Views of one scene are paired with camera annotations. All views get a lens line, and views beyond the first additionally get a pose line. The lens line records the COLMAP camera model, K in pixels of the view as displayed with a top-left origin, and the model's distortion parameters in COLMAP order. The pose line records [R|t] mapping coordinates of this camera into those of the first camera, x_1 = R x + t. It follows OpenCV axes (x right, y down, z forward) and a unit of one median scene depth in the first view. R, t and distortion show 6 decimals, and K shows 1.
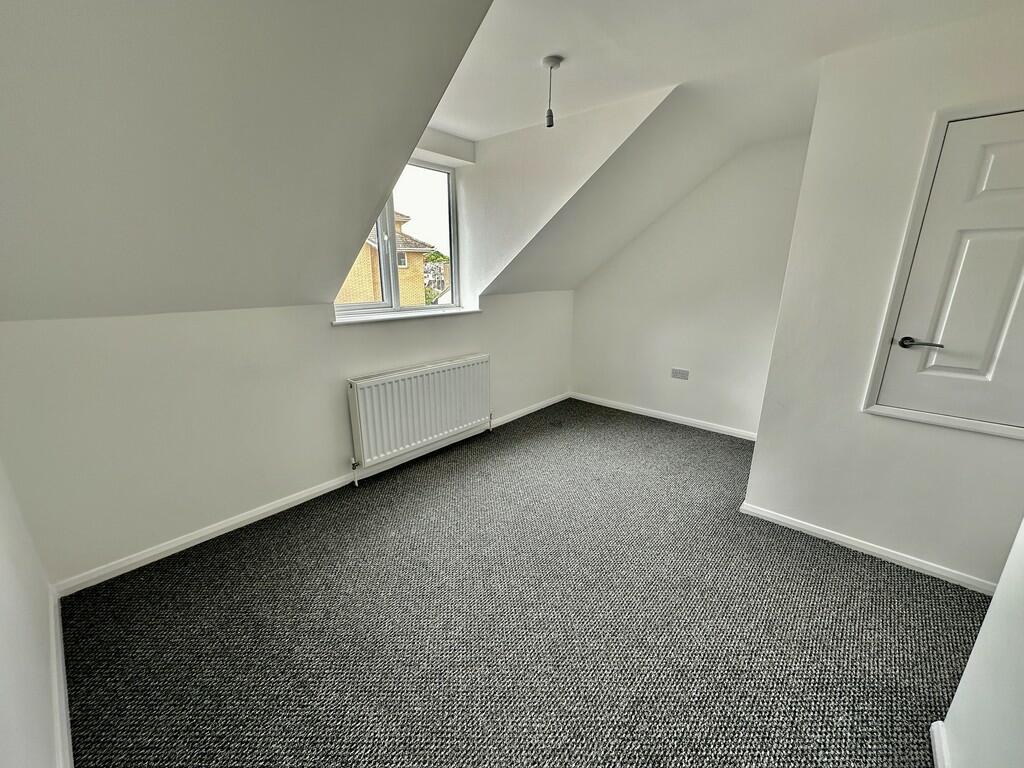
lens RADIAL K [[408.0, 0, 513.2], [0, 408.0, 386.2], [0, 0, 1]] dist [0.000296, 0.000125]
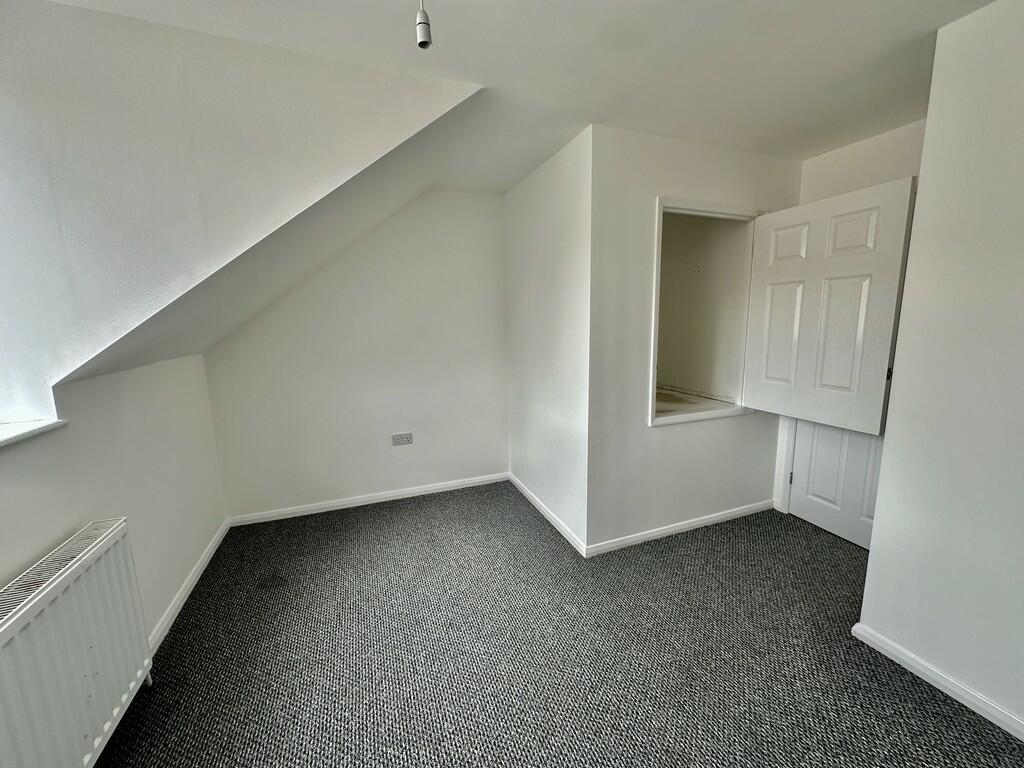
lens RADIAL K [[406.7, 0, 512.7], [0, 406.7, 385.6], [0, 0, 1]] dist [-0.000724, 0.000201]
pose [[0.460894, -0.157264, 0.873410, -0.253938], [0.259385, 0.965069, 0.036892, -0.140175], [-0.848703, 0.209546, 0.485586, 0.500280]]
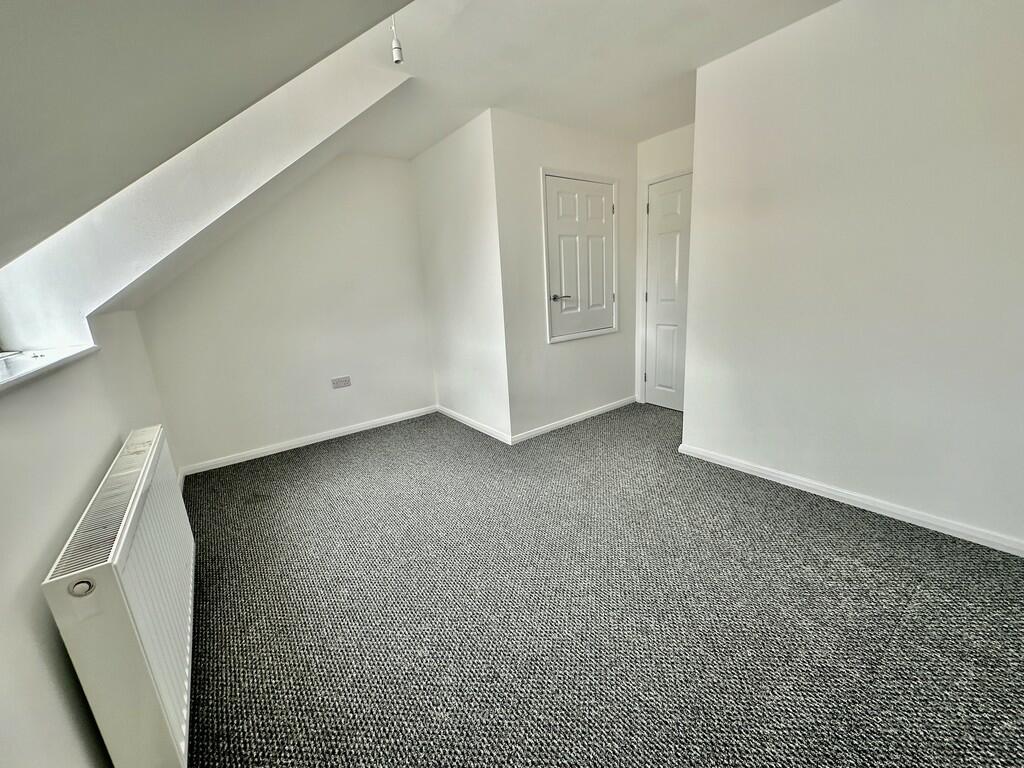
lens RADIAL K [[408.0, 0, 513.2], [0, 408.0, 386.2], [0, 0, 1]] dist [0.000296, 0.000125]
pose [[0.200273, -0.254584, 0.946086, -0.520246], [0.324431, 0.928402, 0.181148, -0.082674], [-0.924465, 0.270661, 0.268529, 0.504191]]
